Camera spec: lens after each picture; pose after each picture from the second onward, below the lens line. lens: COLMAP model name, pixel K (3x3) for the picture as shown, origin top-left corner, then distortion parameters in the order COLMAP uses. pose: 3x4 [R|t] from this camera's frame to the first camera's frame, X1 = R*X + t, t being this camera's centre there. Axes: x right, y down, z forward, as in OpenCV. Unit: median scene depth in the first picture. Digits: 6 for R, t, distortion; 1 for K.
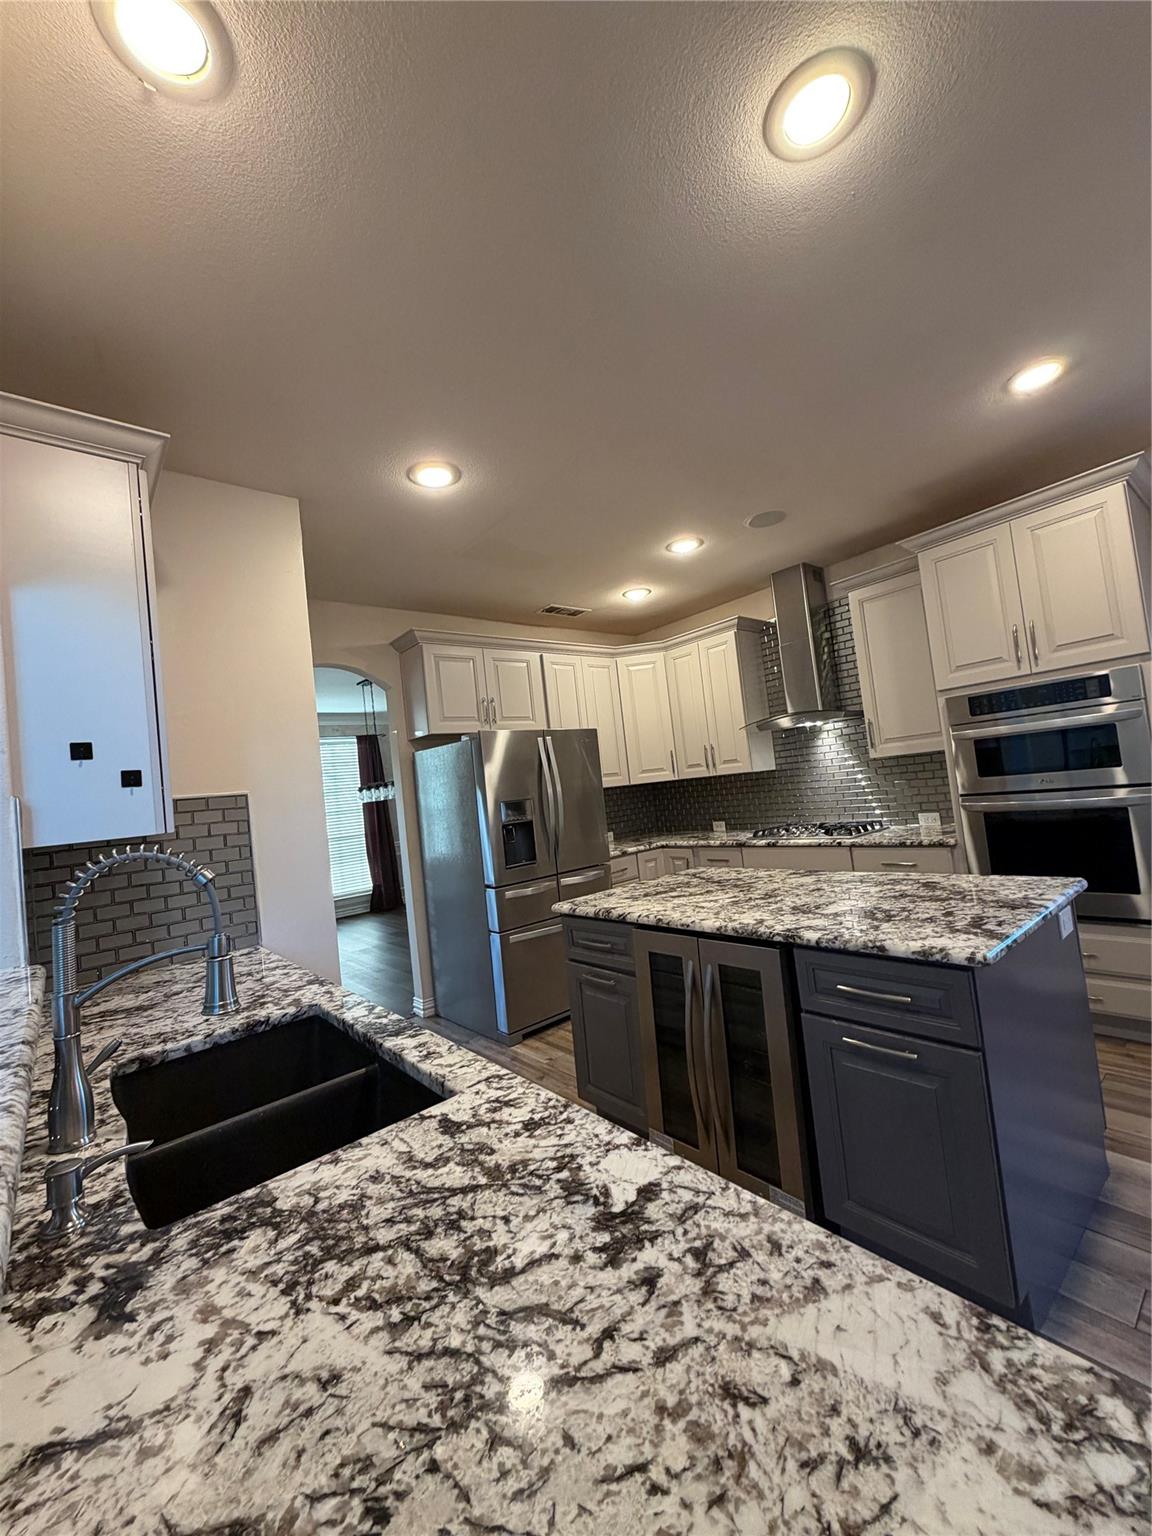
lens RADIAL K [[617.2, 0, 572.5], [0, 617.2, 765.1], [0, 0, 1]] dist [0.000432, 0.000003]
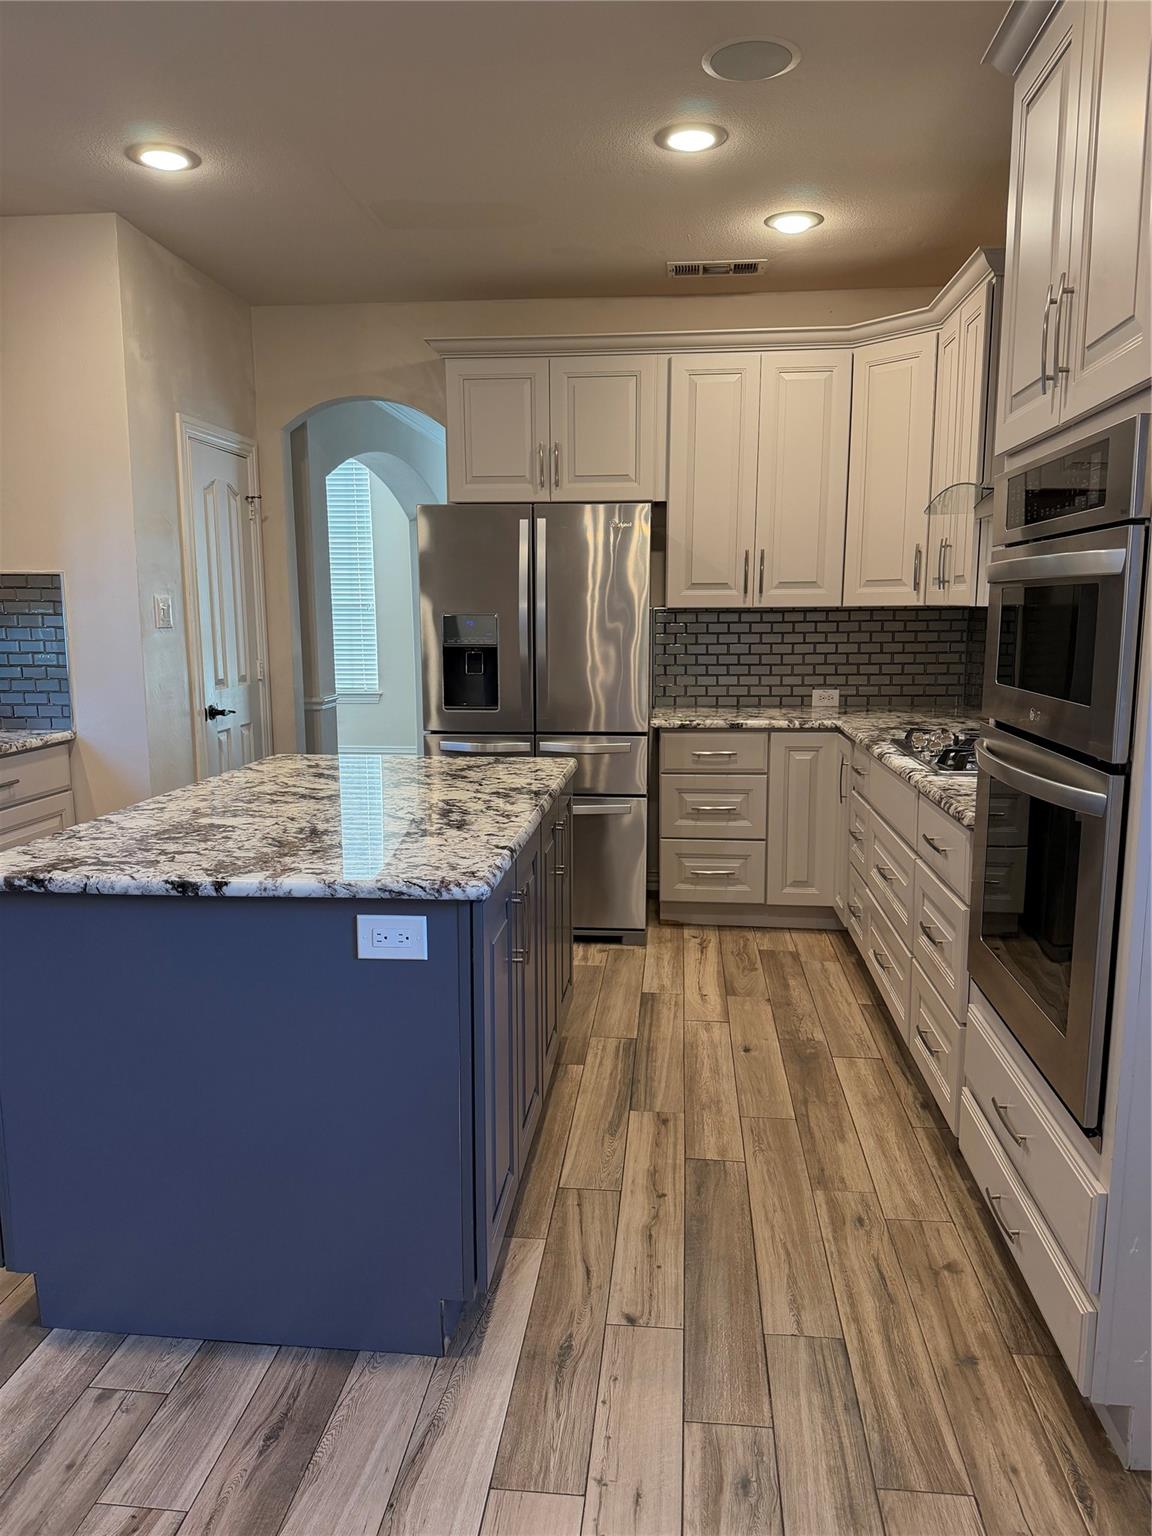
lens RADIAL K [[1083.4, 0, 577.2], [0, 1083.4, 772.9], [0, 0, 1]] dist [0.058863, -0.002196]
pose [[0.702291, 0.212181, -0.679534, 0.670032], [-0.042720, 0.965390, 0.257287, -0.067997], [0.710607, -0.151661, 0.687049, 0.195372]]
